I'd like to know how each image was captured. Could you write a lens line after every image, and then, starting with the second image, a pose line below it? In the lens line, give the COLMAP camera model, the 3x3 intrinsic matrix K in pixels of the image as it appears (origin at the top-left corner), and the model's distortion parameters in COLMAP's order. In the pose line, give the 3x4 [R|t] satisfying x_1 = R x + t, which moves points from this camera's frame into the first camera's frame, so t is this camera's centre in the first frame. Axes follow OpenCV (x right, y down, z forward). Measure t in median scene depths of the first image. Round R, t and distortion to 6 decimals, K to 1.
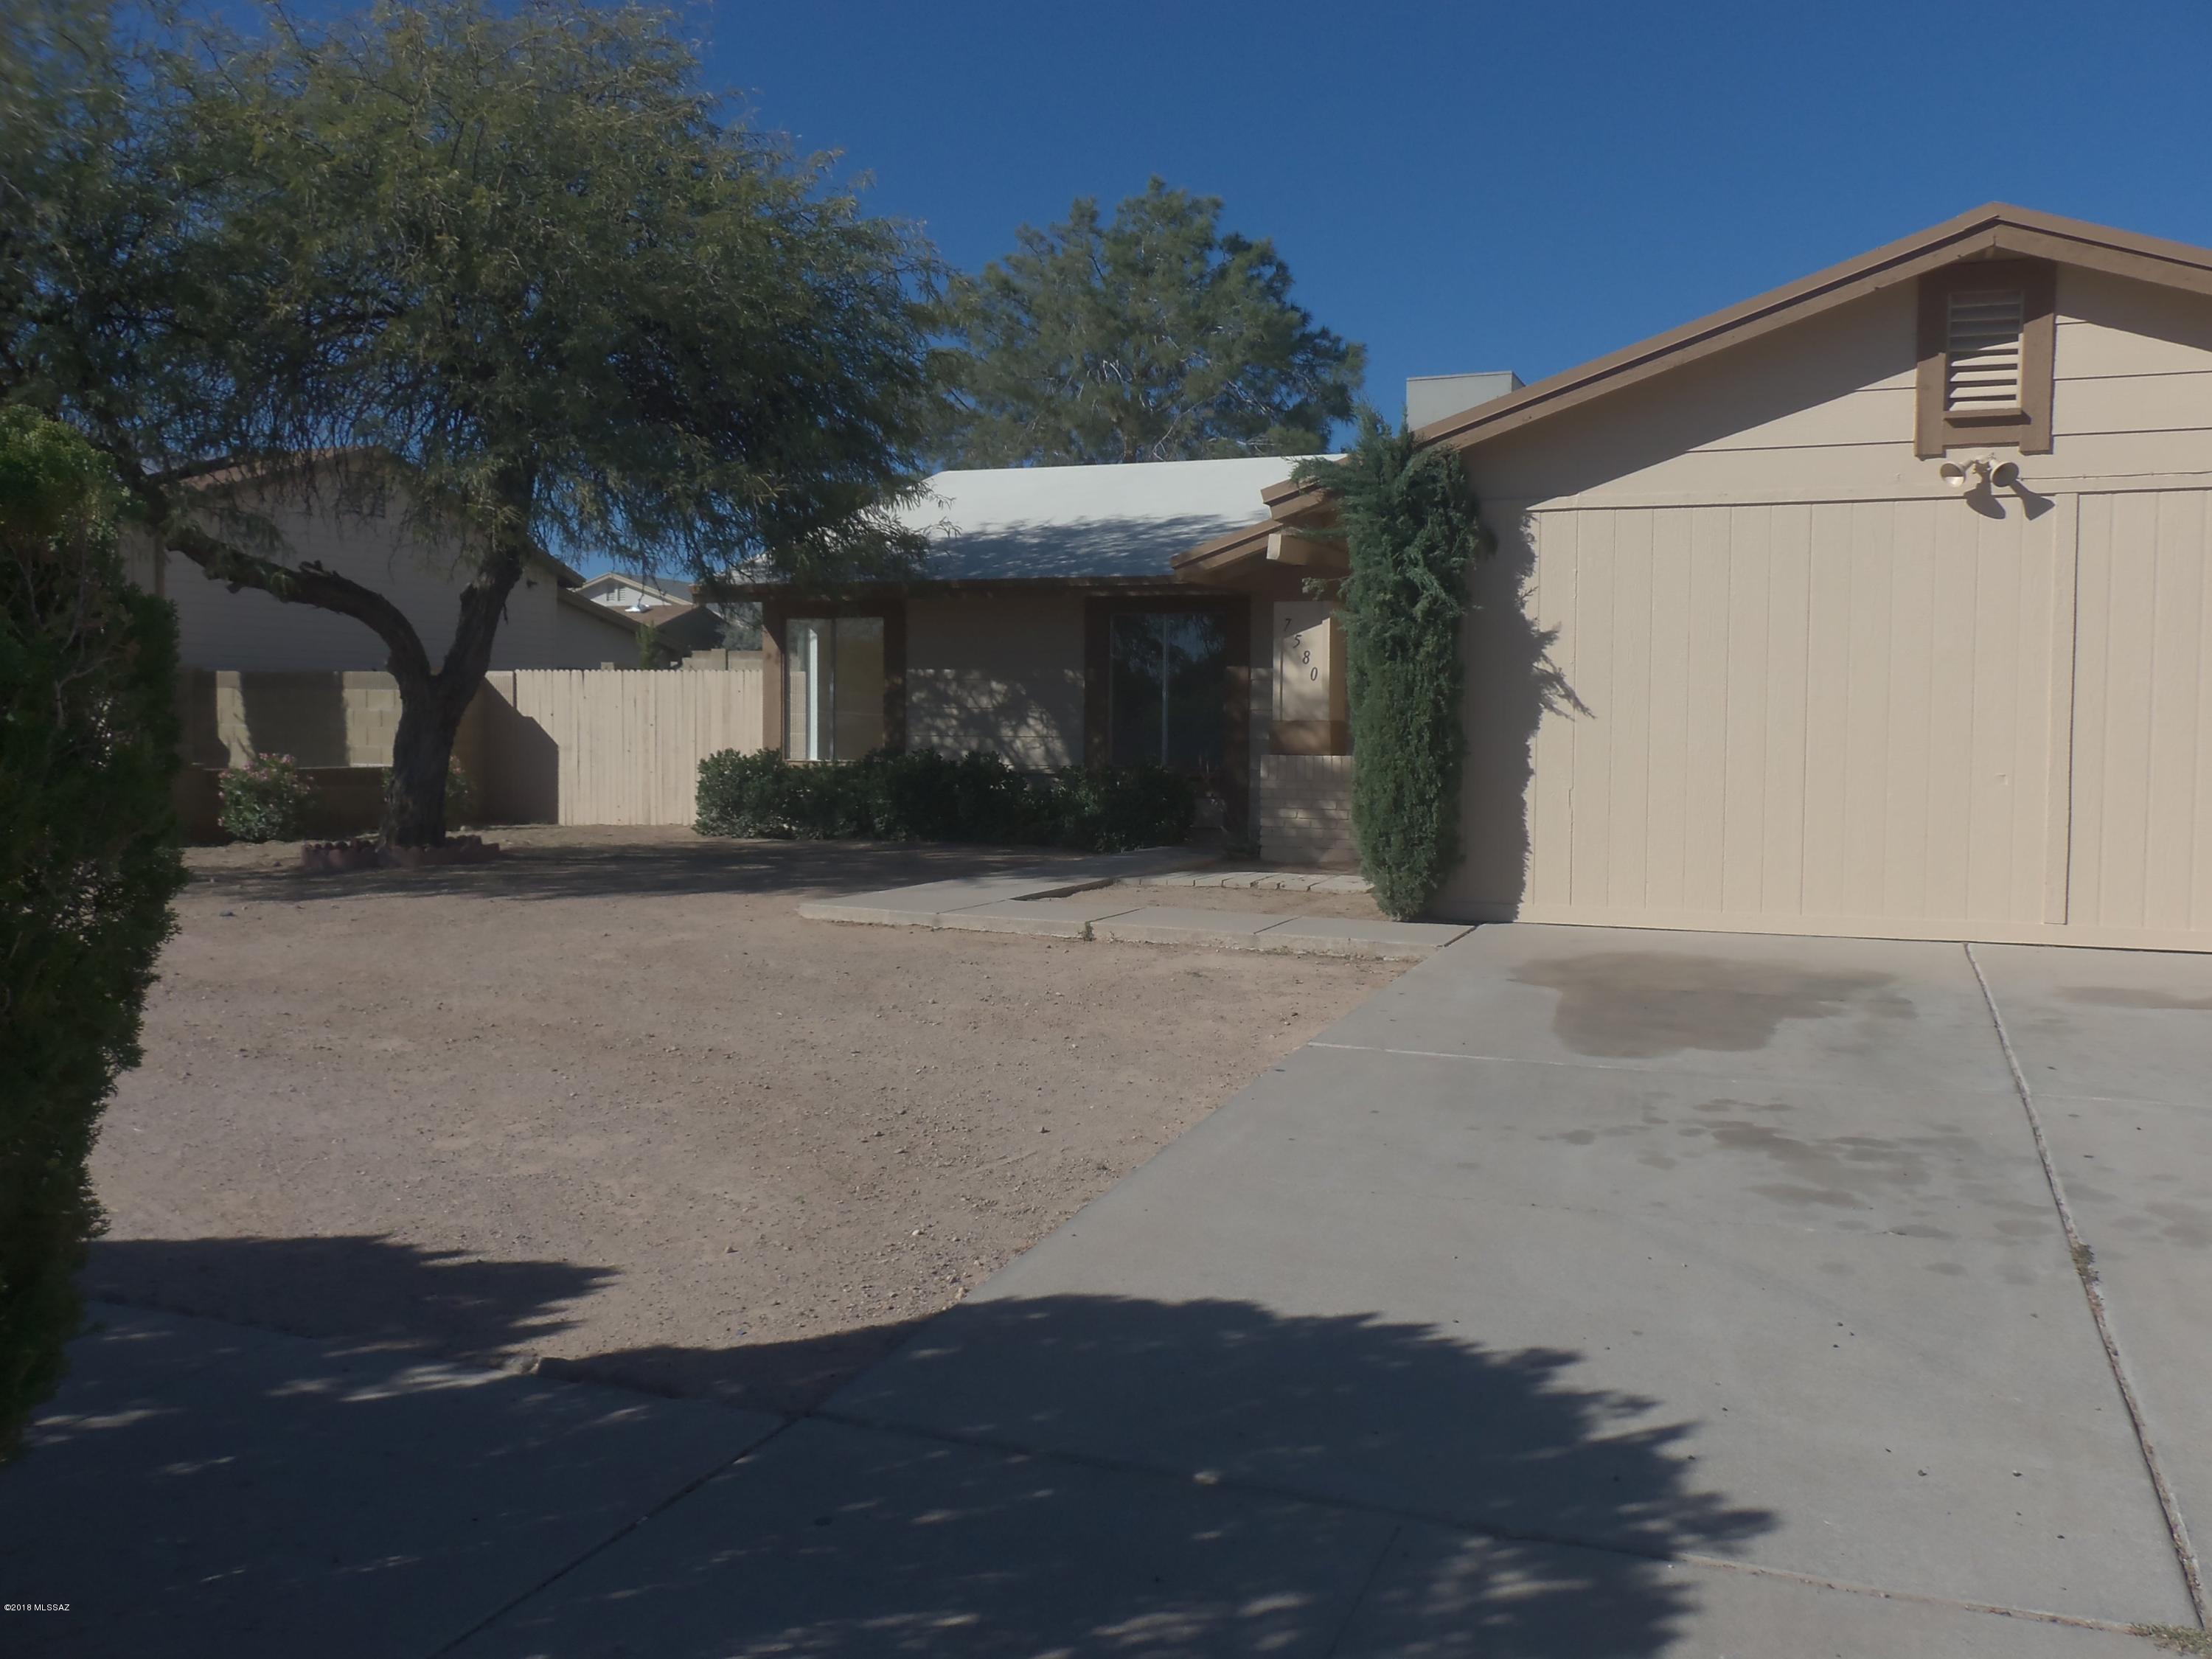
lens RADIAL K [[1905.0, 0, 1106.0], [0, 1905.0, 829.5], [0, 0, 1]] dist [-0.047297, 0.007447]
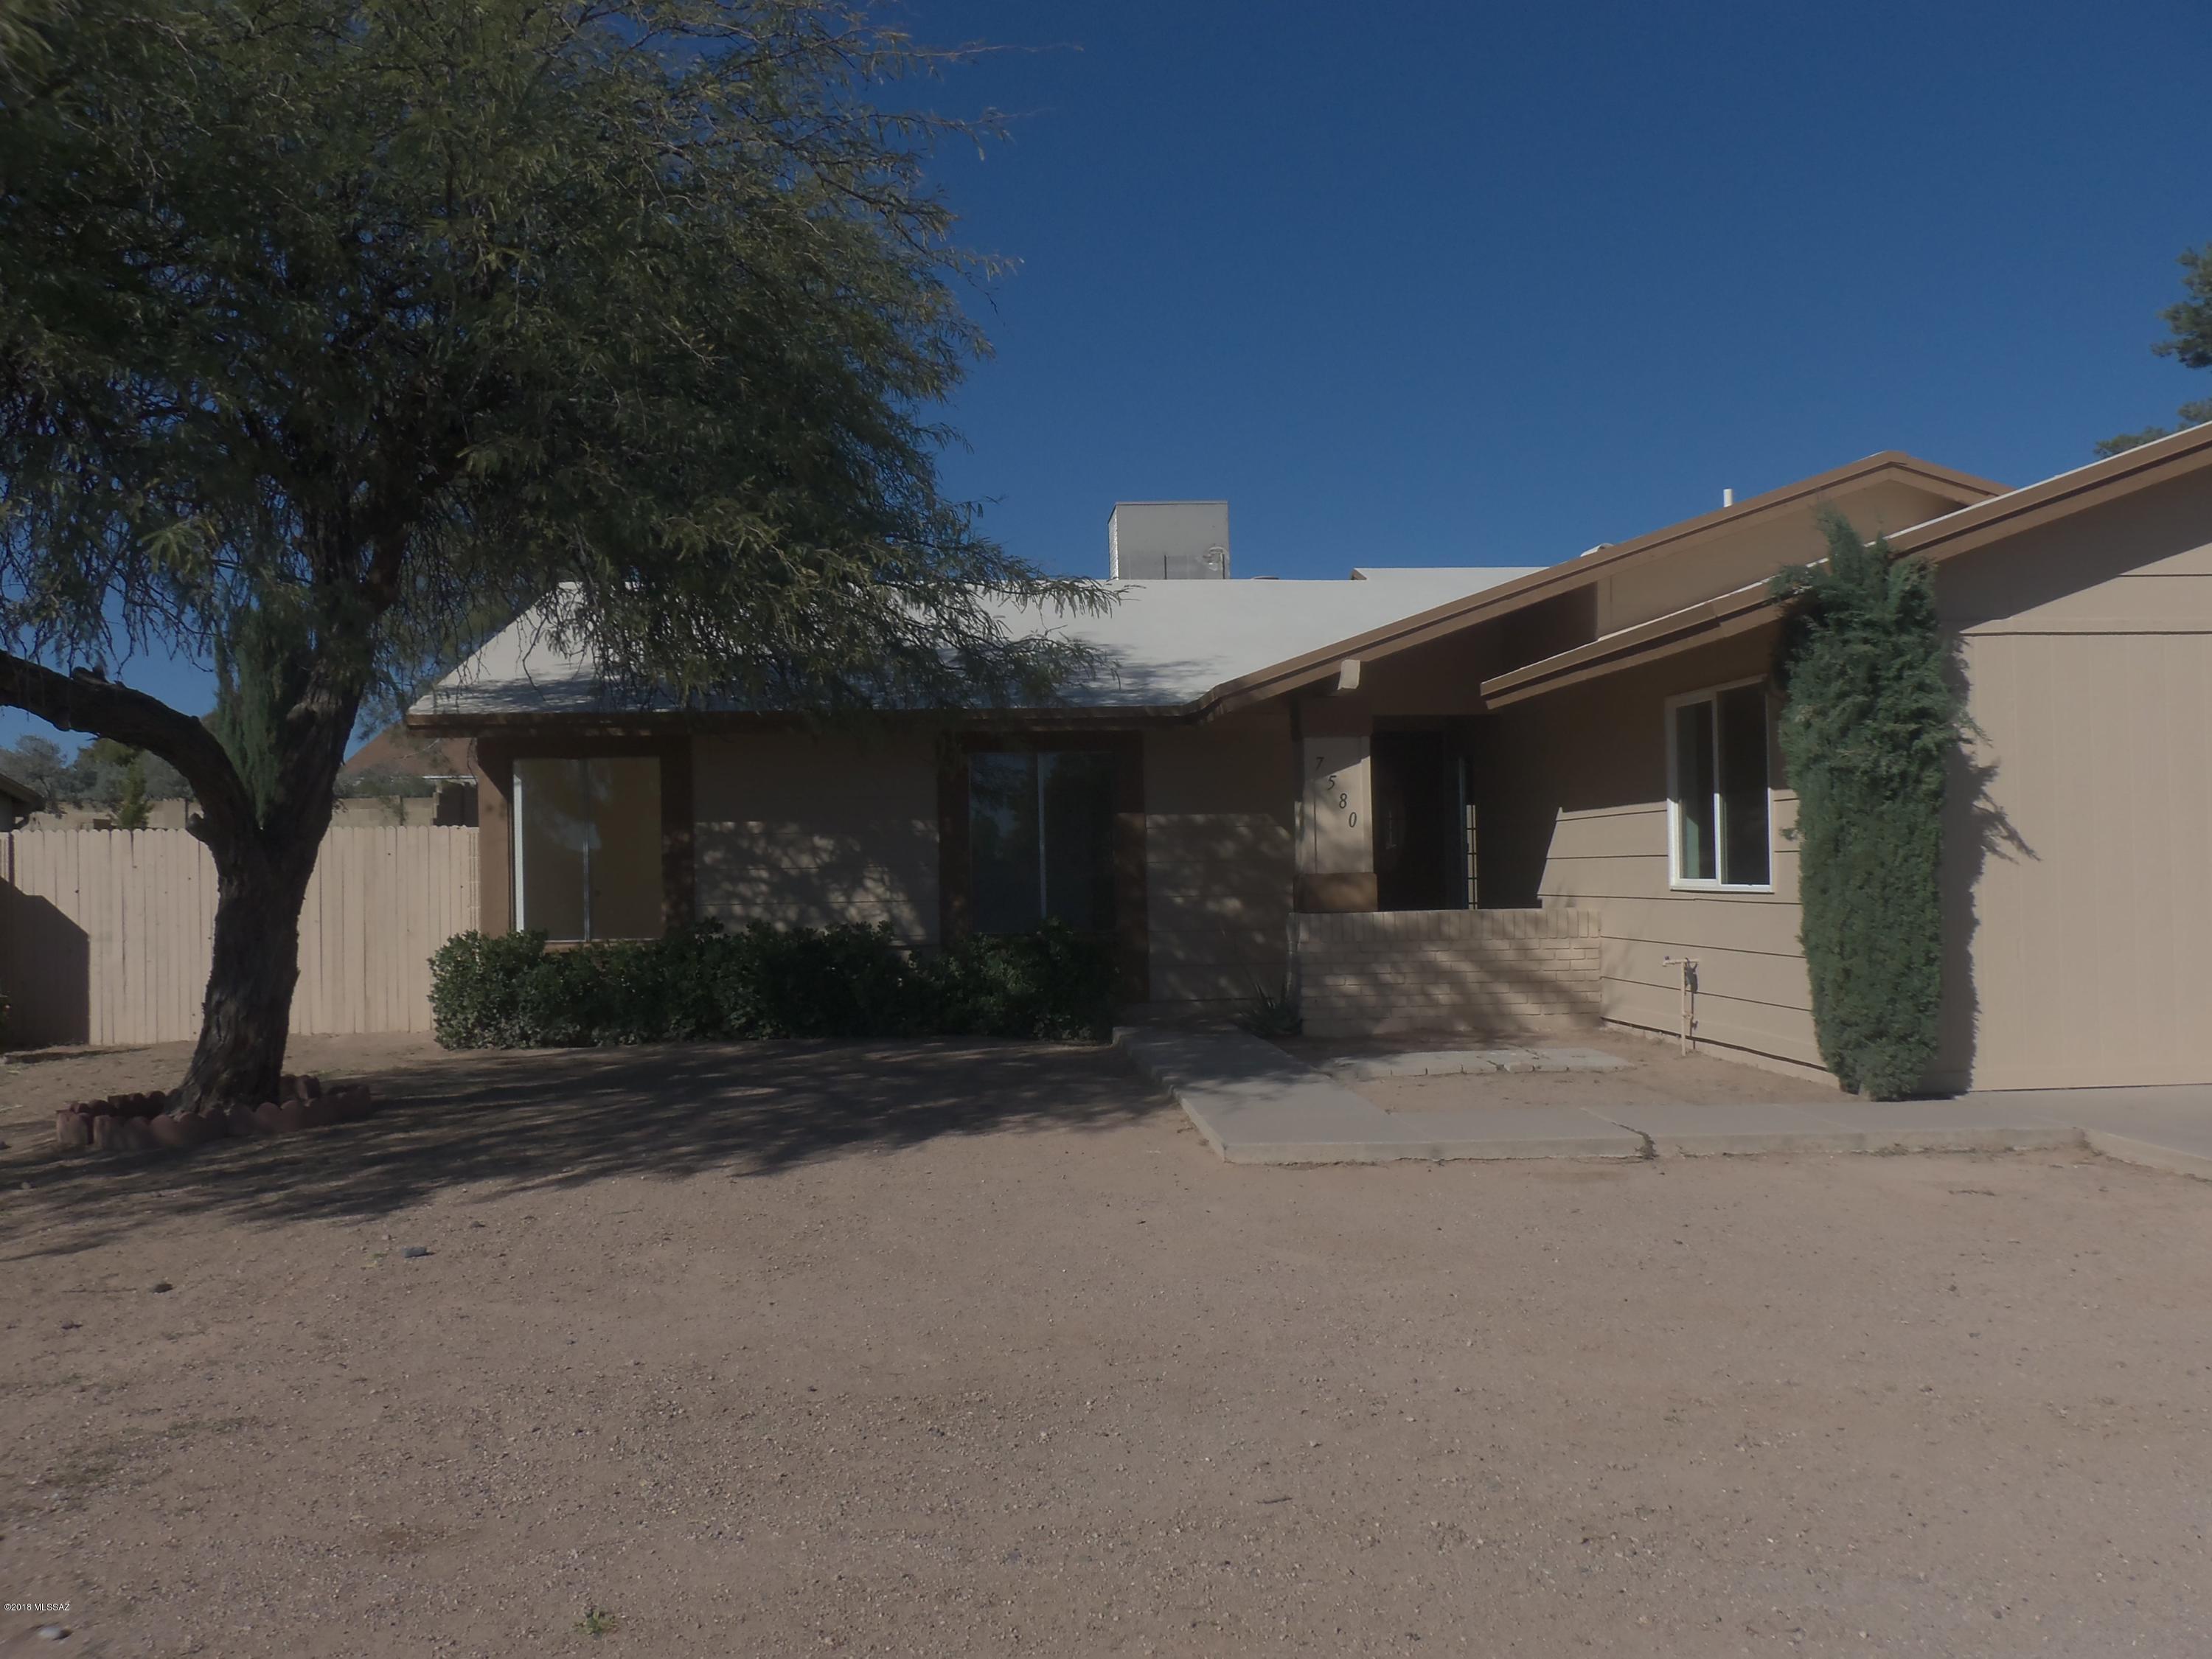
lens RADIAL K [[1905.0, 0, 1106.0], [0, 1905.0, 829.5], [0, 0, 1]] dist [-0.047297, 0.007447]
pose [[0.898288, -0.016302, 0.439105, -0.376504], [0.050450, 0.996529, -0.066210, -0.024987], [-0.436501, 0.081629, 0.895993, 0.263148]]
